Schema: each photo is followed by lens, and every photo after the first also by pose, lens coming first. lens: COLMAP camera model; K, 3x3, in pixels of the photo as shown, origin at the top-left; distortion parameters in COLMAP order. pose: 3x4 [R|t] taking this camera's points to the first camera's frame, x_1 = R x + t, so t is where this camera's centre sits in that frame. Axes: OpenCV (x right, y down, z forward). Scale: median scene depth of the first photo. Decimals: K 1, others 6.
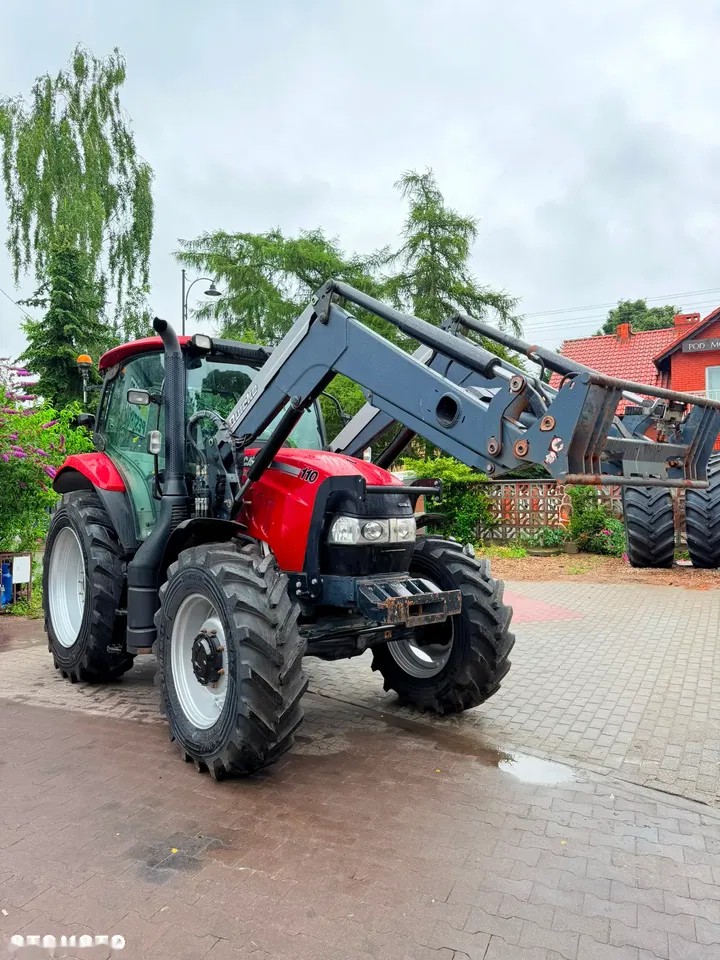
lens RADIAL K [[678.1, 0, 364.2], [0, 678.1, 477.6], [0, 0, 1]] dist [0.049133, -0.058930]
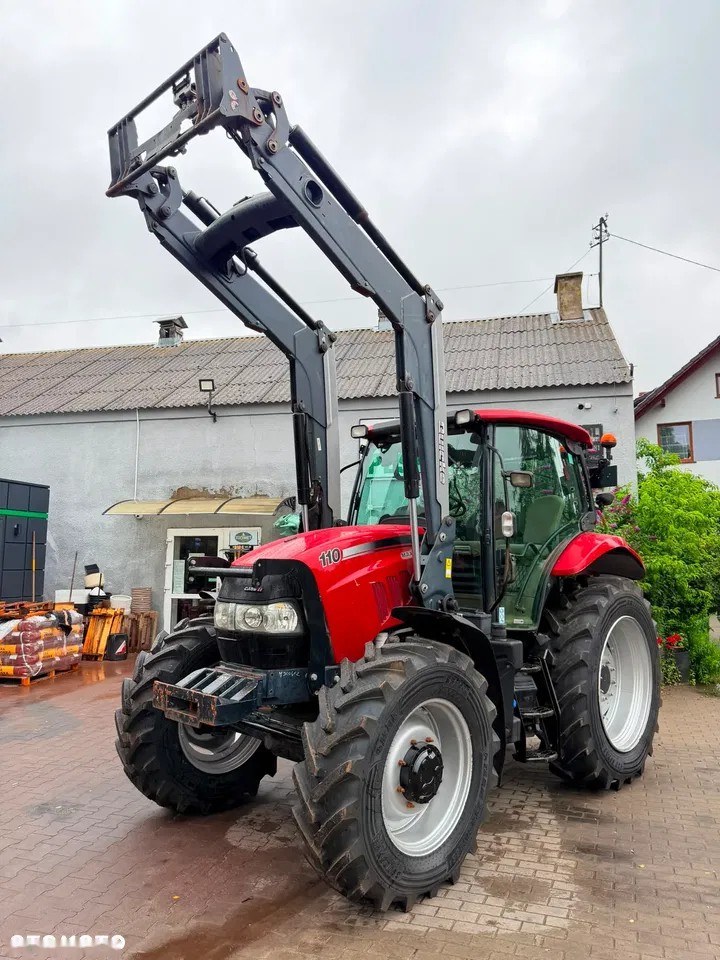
lens RADIAL K [[678.1, 0, 360.0], [0, 678.1, 480.2], [0, 0, 1]] dist [0.049133, -0.058930]
pose [[0.125547, -0.111555, -0.985796, 0.795428], [0.012762, 0.993757, -0.110830, -0.002015], [0.992006, 0.001334, 0.126187, 0.838831]]
